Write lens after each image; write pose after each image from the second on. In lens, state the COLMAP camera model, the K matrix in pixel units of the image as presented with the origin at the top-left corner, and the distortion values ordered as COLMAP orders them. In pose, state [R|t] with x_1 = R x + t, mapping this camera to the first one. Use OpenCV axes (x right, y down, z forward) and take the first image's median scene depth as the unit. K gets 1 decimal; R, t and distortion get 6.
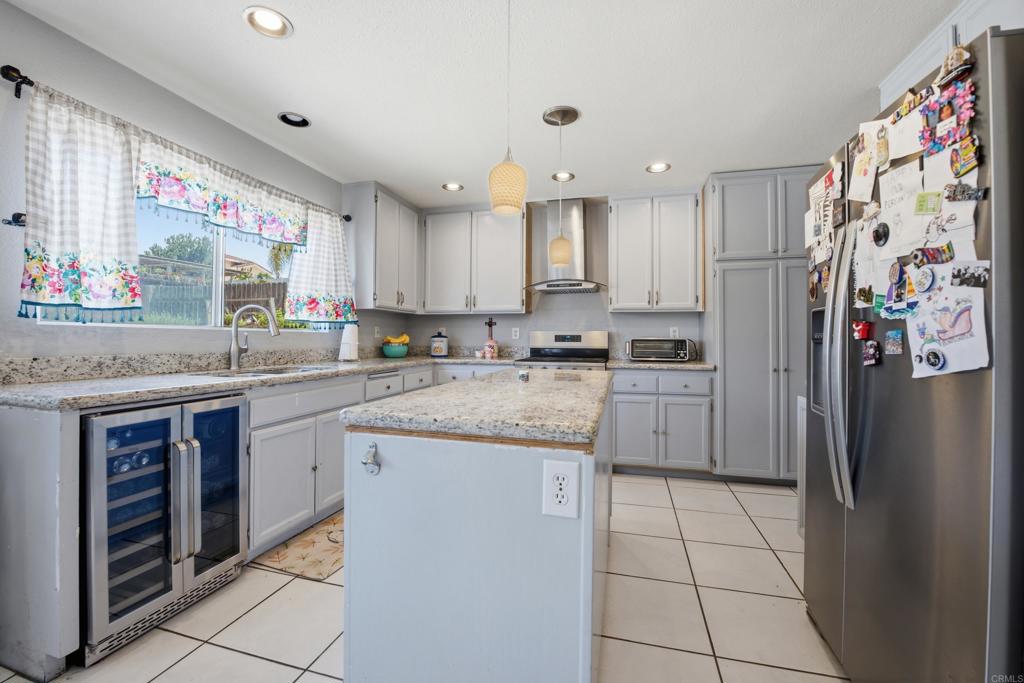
lens RADIAL K [[419.0, 0, 510.4], [0, 419.0, 335.6], [0, 0, 1]] dist [-0.026109, 0.000932]
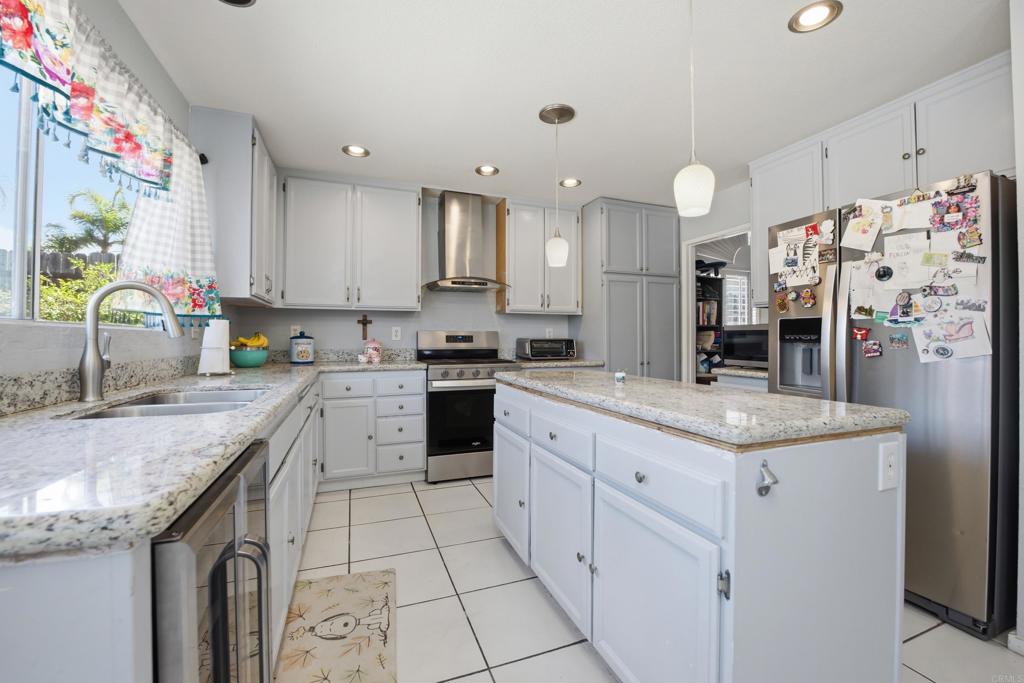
lens RADIAL K [[422.0, 0, 512.1], [0, 422.0, 338.1], [0, 0, 1]] dist [-0.027223, 0.000938]
pose [[0.806701, -0.002789, 0.590953, -0.393734], [-0.000938, 0.999982, 0.005999, -0.001857], [-0.590958, -0.005394, 0.806684, 0.185314]]
